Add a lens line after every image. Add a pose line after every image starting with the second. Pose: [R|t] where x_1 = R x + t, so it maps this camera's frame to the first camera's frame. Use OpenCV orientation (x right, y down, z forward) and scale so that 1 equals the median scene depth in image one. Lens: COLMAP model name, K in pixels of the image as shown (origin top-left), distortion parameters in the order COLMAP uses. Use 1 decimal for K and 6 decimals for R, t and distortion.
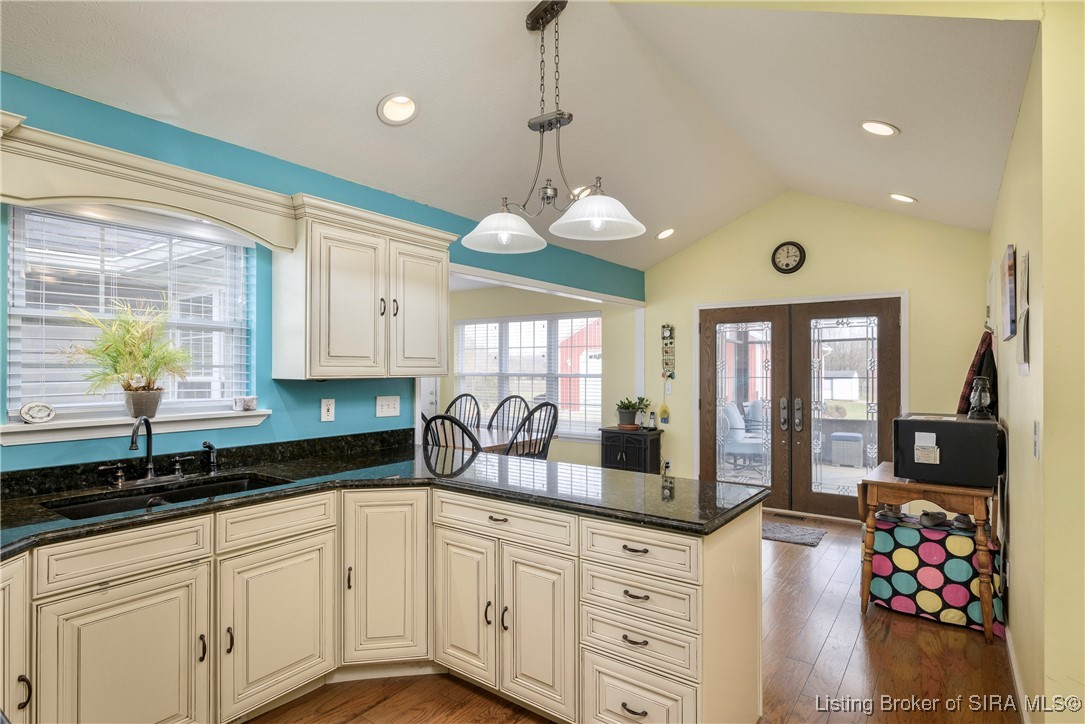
lens RADIAL K [[559.3, 0, 545.5], [0, 559.3, 367.3], [0, 0, 1]] dist [-0.002463, -0.000149]
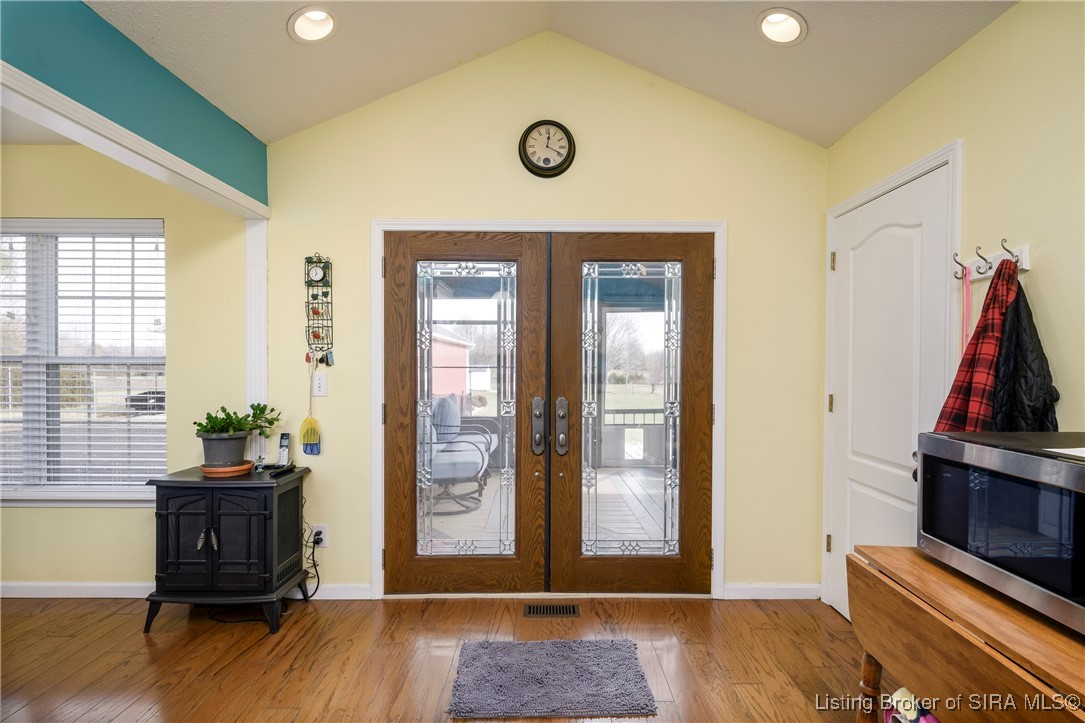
lens RADIAL K [[534.8, 0, 545.9], [0, 534.8, 375.4], [0, 0, 1]] dist [-0.001849, -0.000357]
pose [[0.801962, -0.004737, 0.597356, 0.098670], [-0.004810, 0.999885, 0.014387, 0.022157], [-0.597356, -0.014411, 0.801847, 0.507025]]
